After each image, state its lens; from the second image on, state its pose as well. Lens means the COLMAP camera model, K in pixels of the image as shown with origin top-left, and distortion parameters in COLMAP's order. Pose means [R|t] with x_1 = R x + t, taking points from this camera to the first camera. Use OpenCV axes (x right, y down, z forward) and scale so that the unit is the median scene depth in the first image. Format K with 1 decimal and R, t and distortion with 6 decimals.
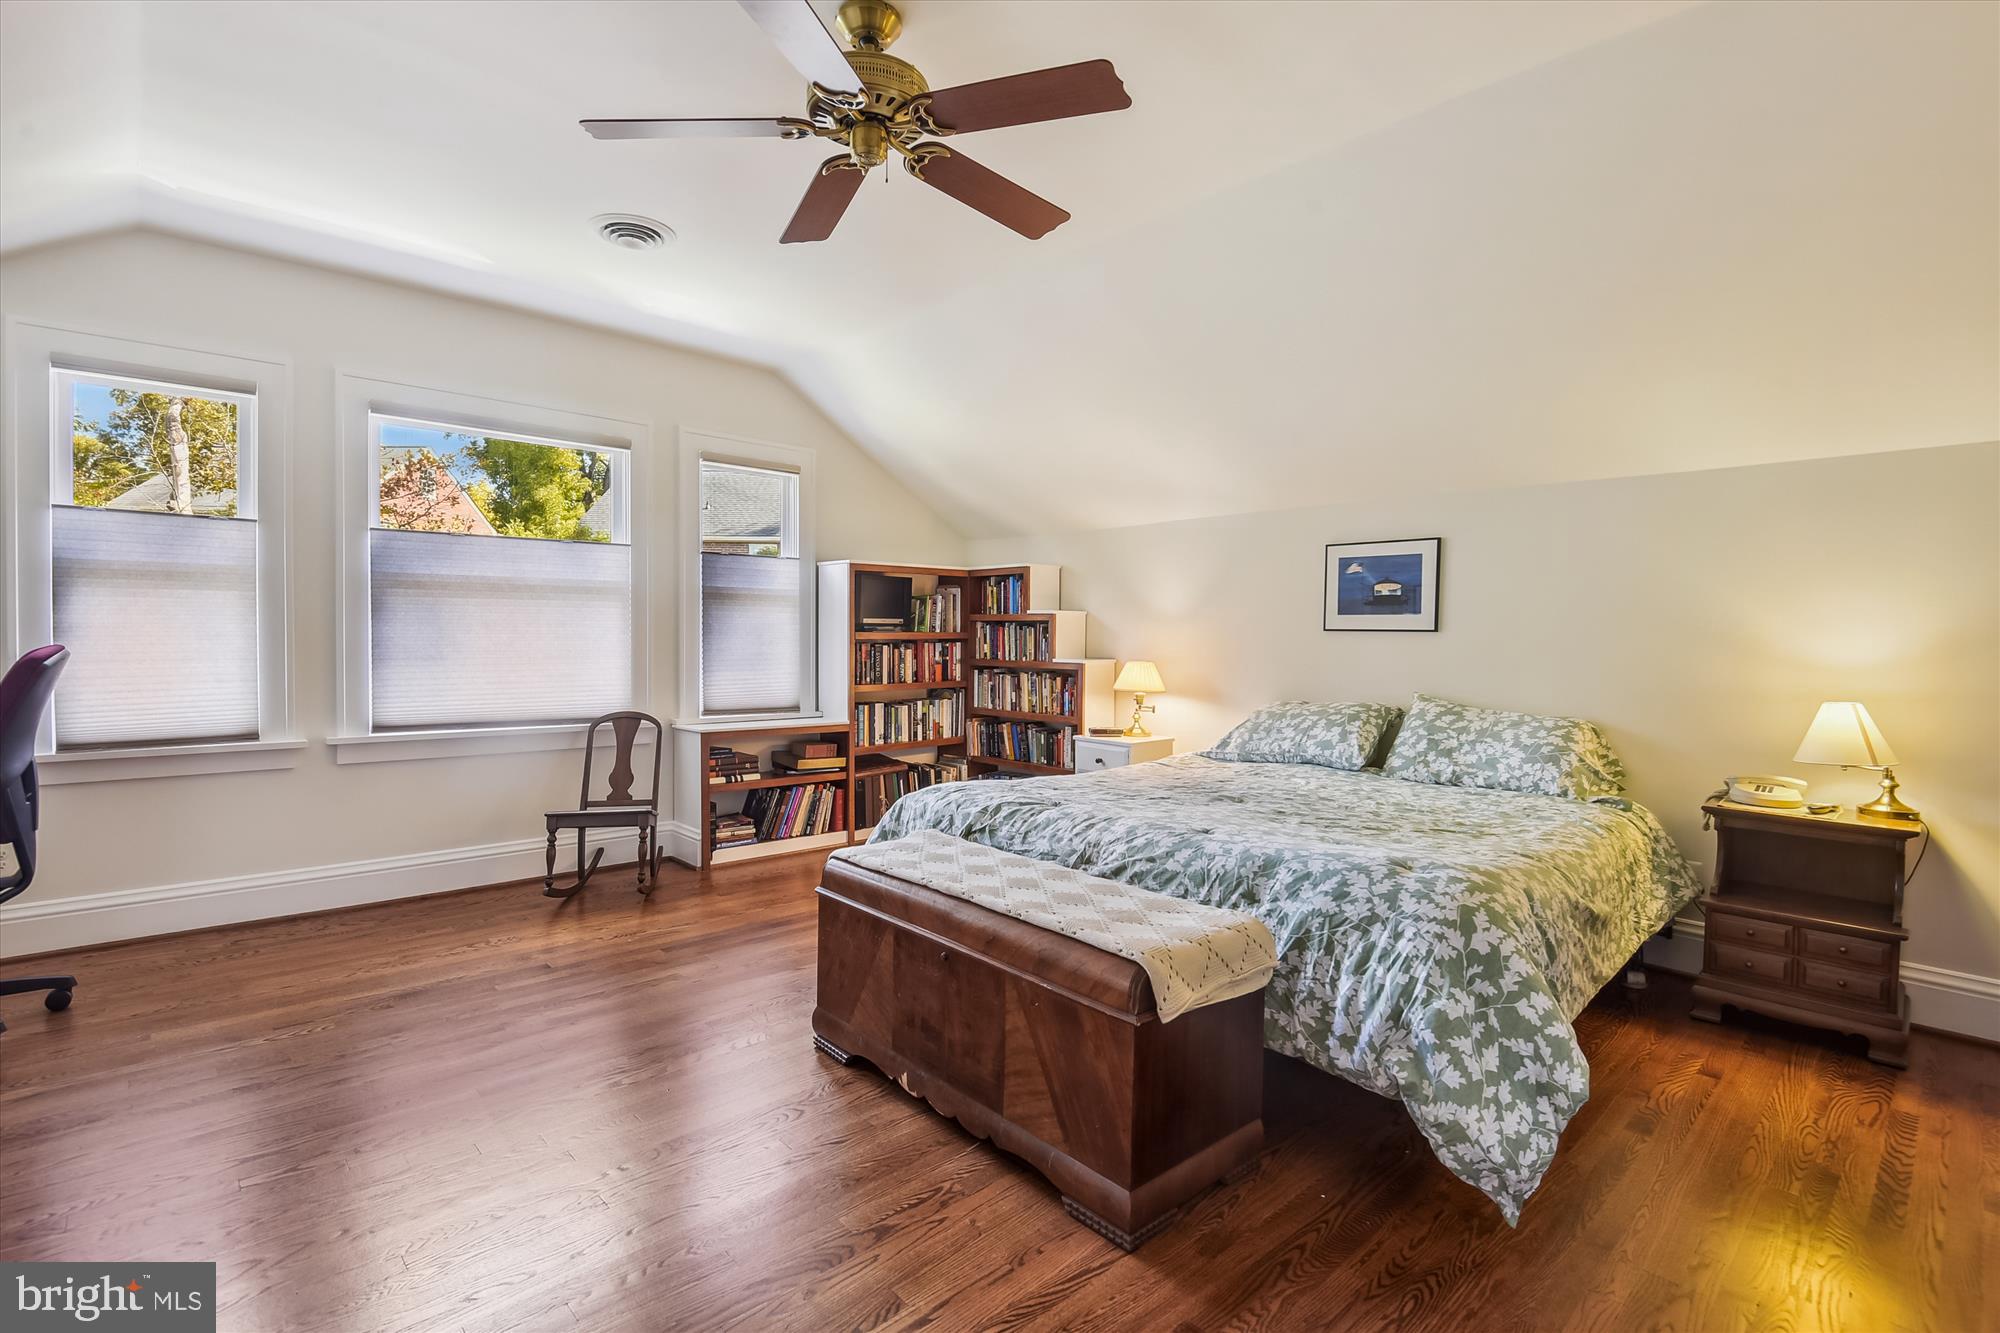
lens RADIAL K [[948.6, 0, 1001.0], [0, 948.6, 656.4], [0, 0, 1]] dist [0.001093, -0.002715]
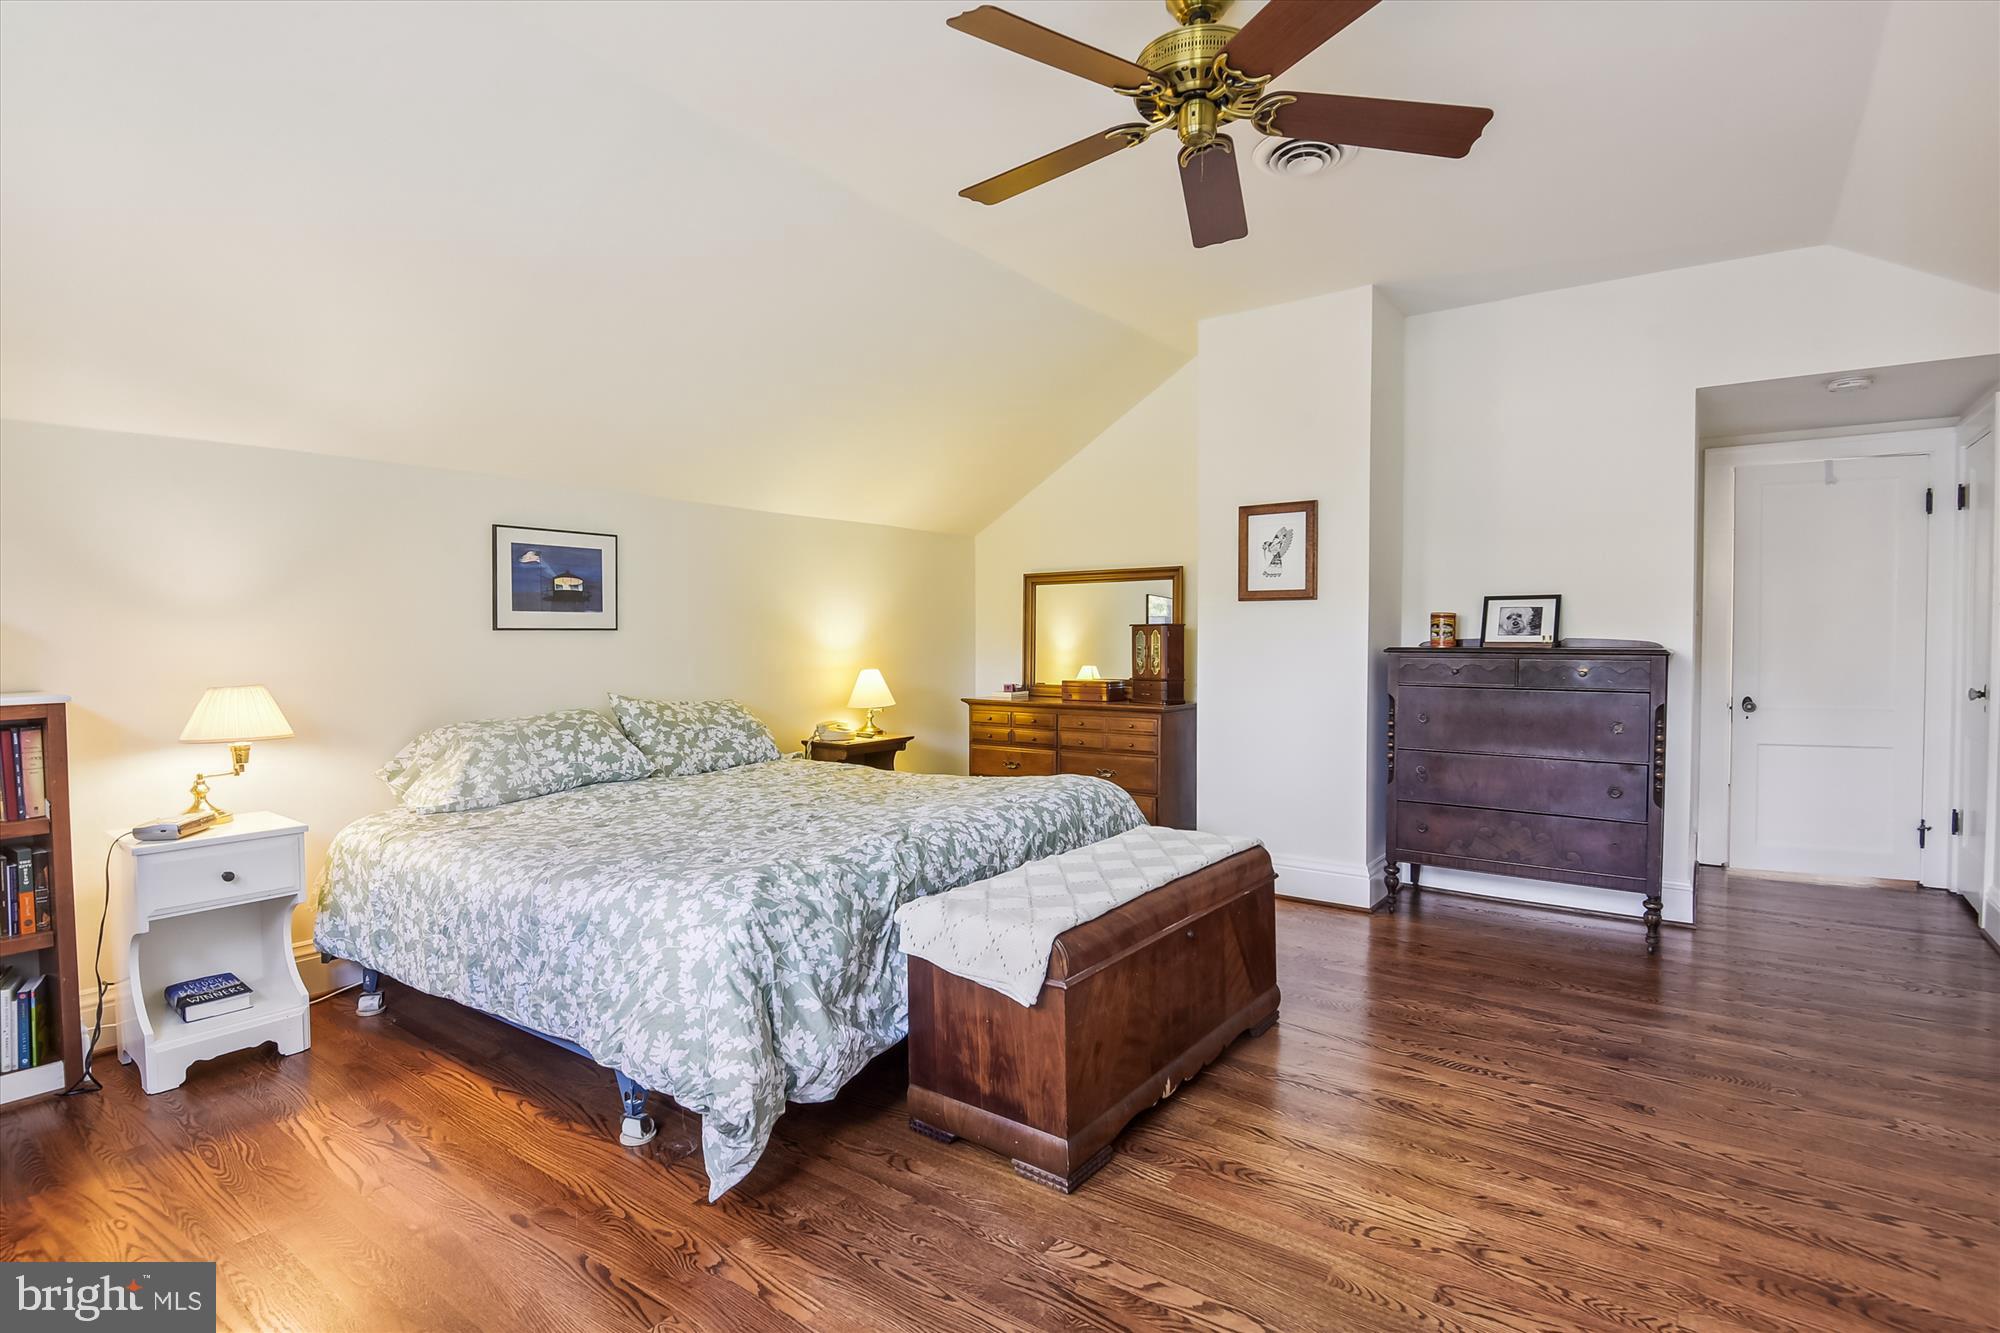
lens RADIAL K [[996.7, 0, 1001.3], [0, 996.7, 659.9], [0, 0, 1]] dist [0.000790, 0.000019]
pose [[-0.188868, -0.040063, 0.981185, -0.311971], [0.028723, 0.998515, 0.046300, -0.015386], [-0.981582, 0.036927, -0.187437, 0.392892]]
